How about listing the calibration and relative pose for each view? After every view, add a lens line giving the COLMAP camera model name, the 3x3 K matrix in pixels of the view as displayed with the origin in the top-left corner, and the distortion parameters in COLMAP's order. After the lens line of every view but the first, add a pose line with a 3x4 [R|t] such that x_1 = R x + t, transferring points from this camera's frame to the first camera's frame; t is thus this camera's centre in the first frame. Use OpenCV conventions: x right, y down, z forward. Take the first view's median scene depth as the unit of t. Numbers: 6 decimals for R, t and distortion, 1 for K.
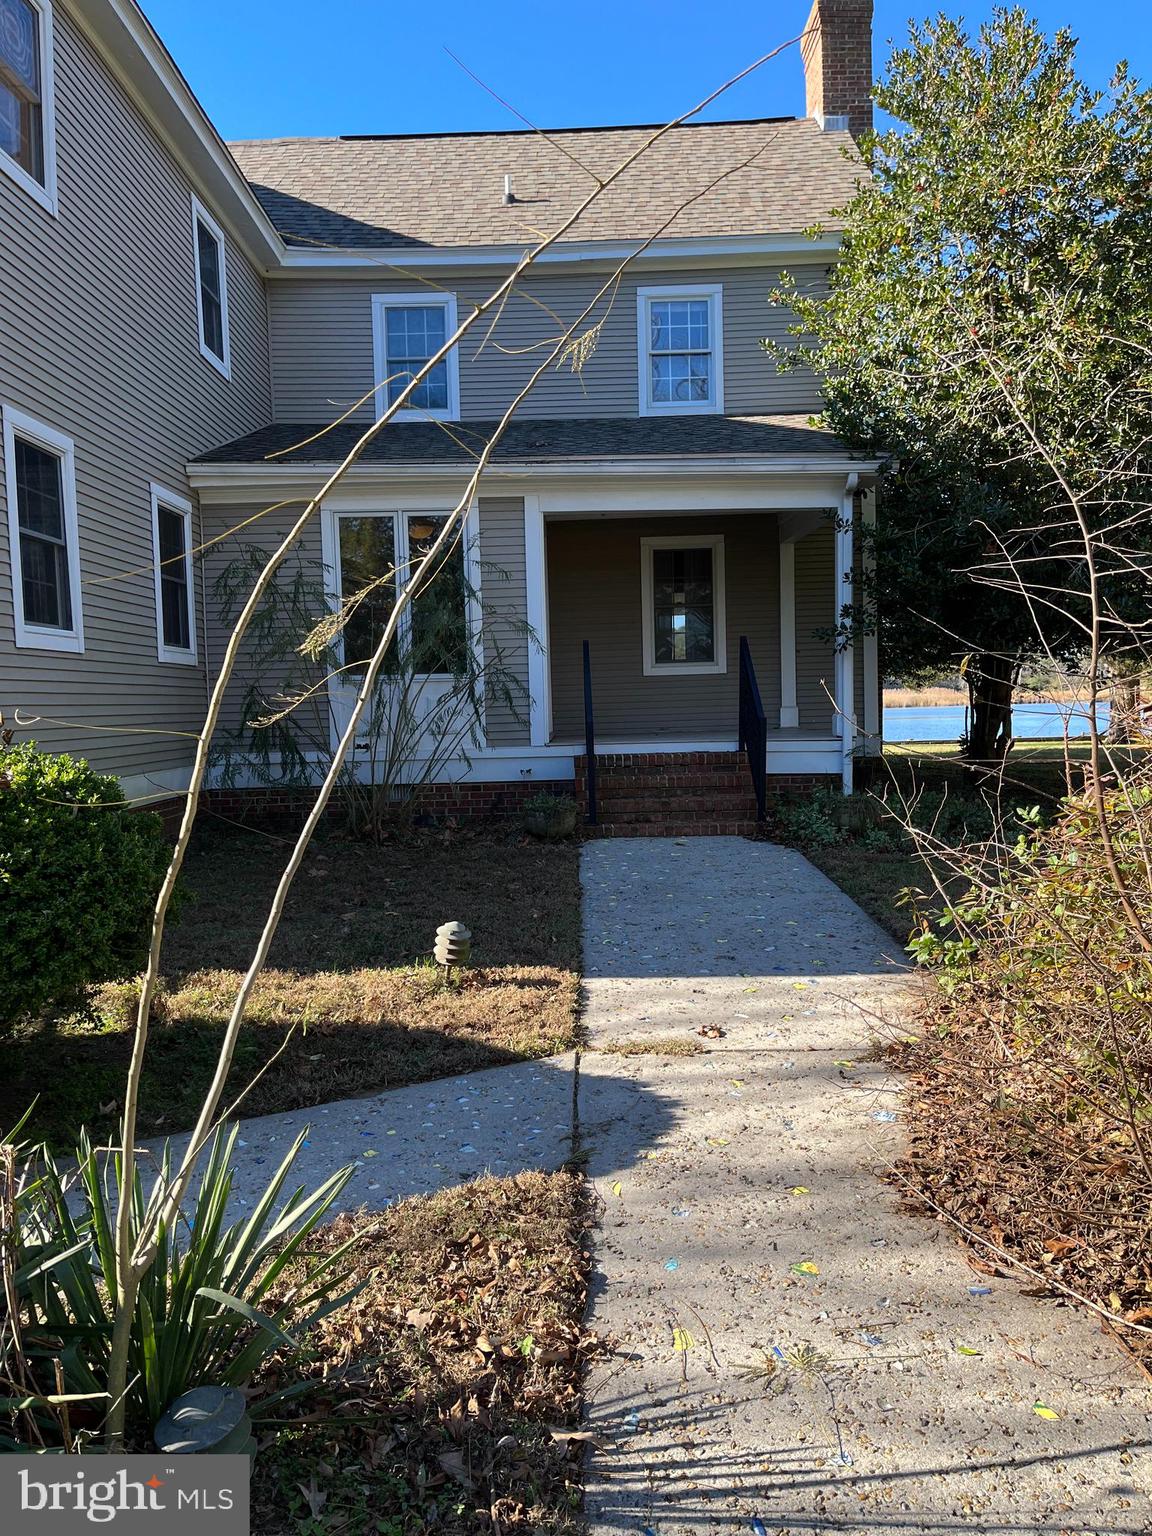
lens RADIAL K [[1167.0, 0, 576.0], [0, 1167.0, 768.0], [0, 0, 1]] dist [0.078488, -0.099151]
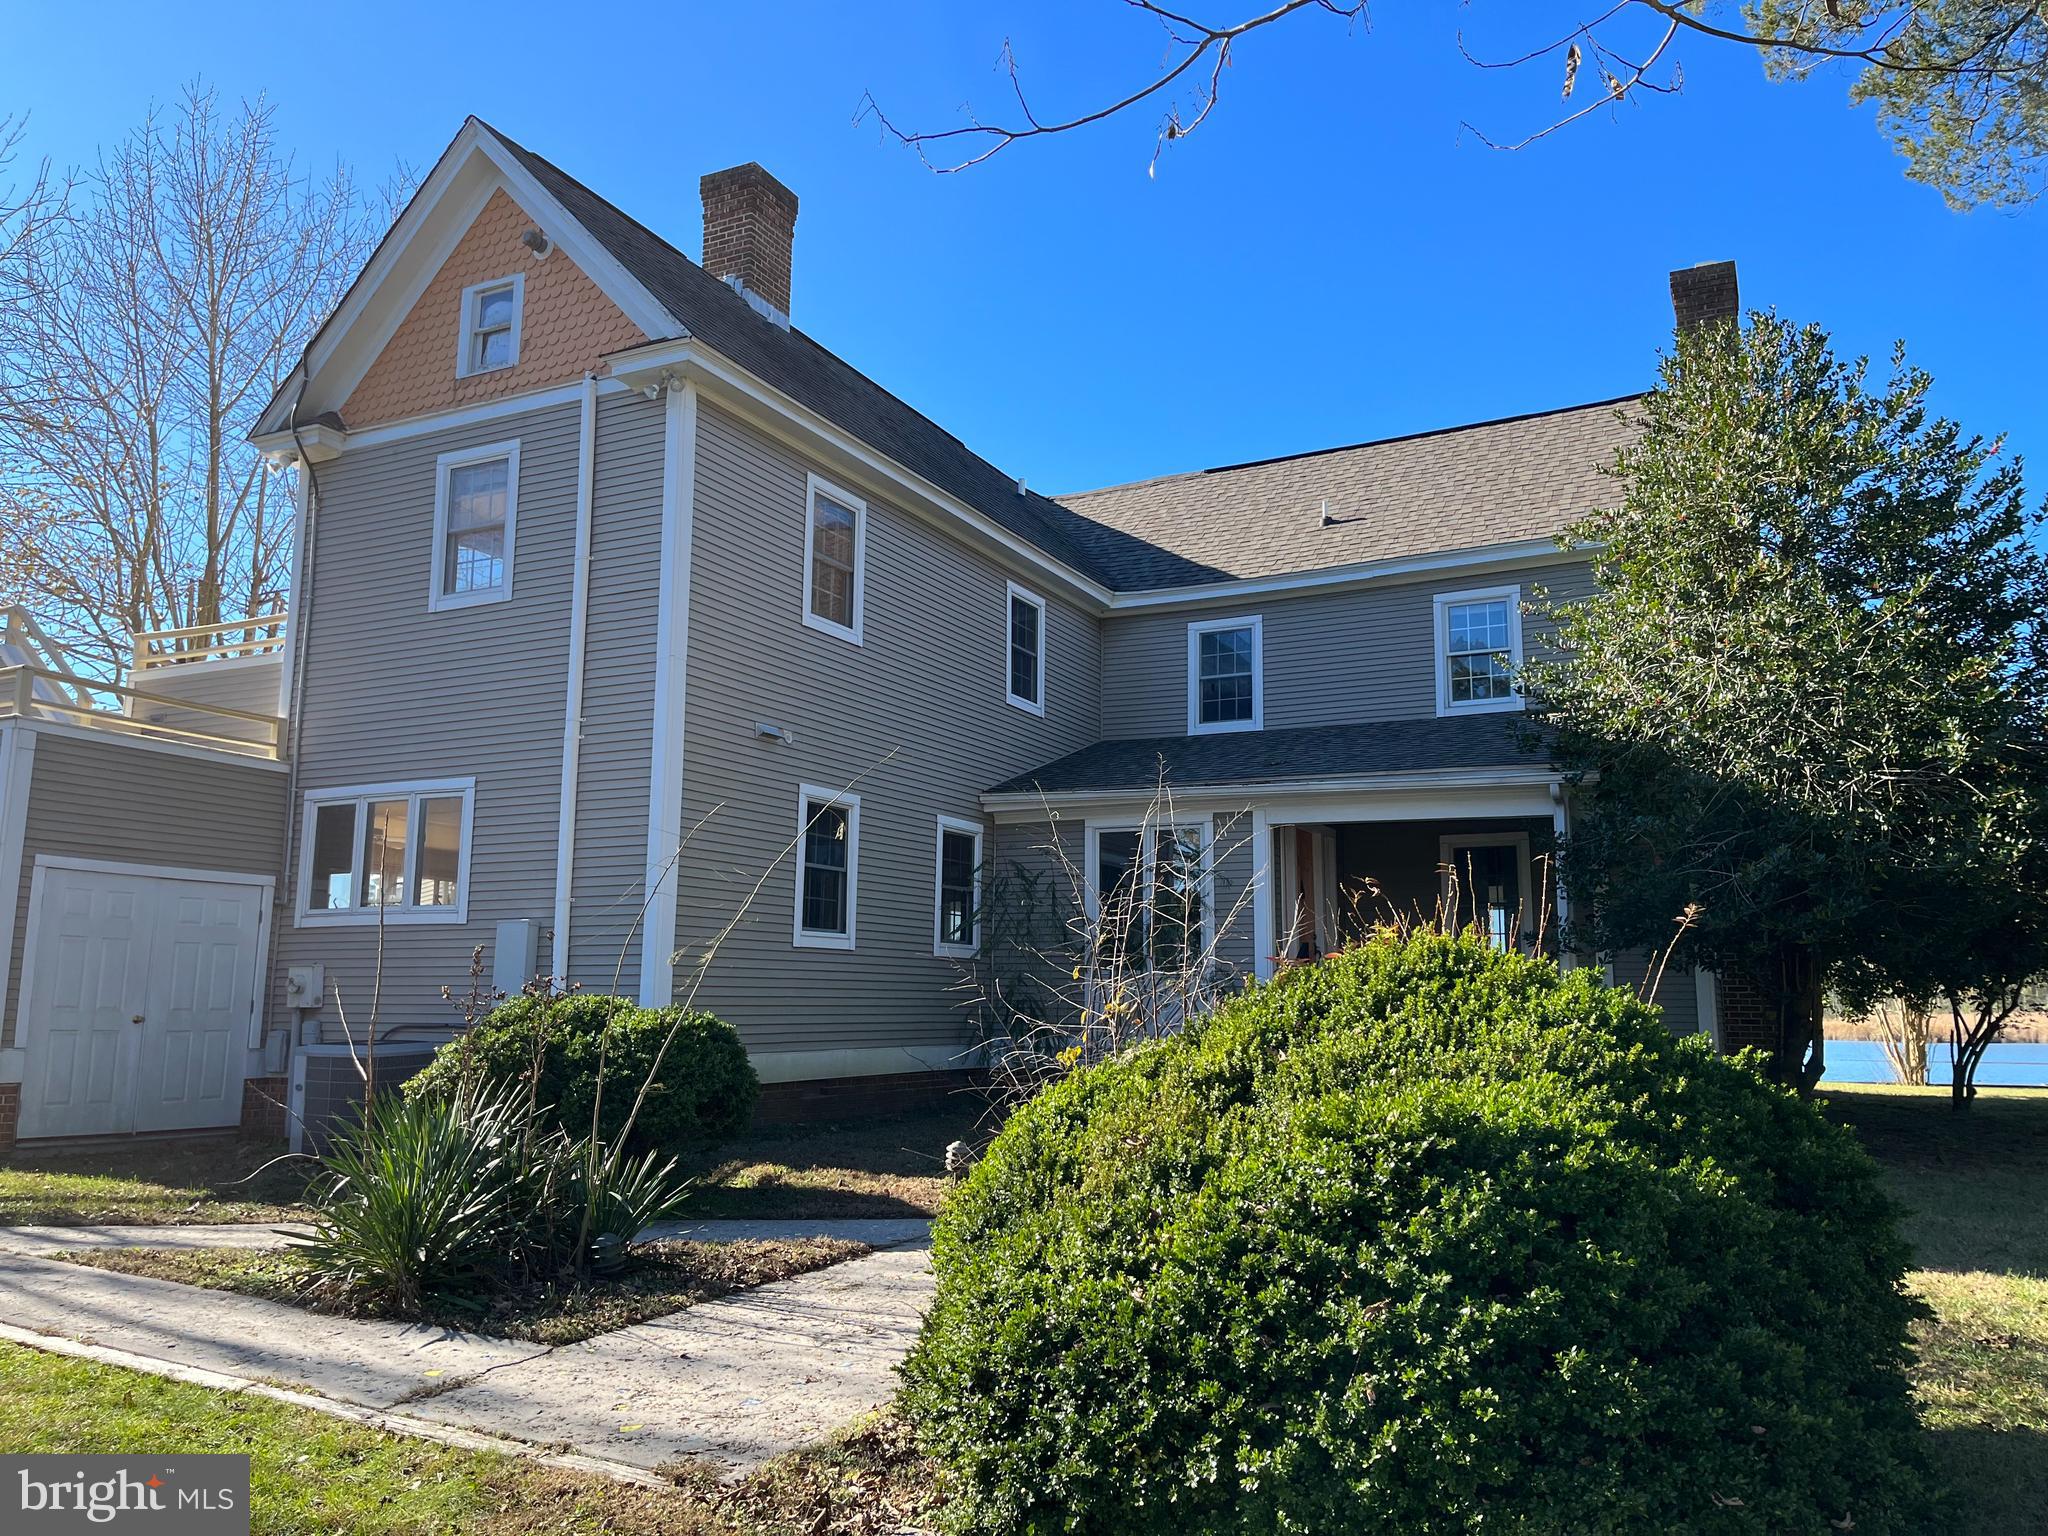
lens RADIAL K [[1556.0, 0, 1024.0], [0, 1556.0, 768.0], [0, 0, 1]] dist [0.078488, -0.099151]
pose [[0.884917, -0.036199, -0.464340, 0.402622], [-0.059259, 0.980122, -0.189341, 0.017109], [0.461963, 0.195068, 0.865181, -0.337481]]
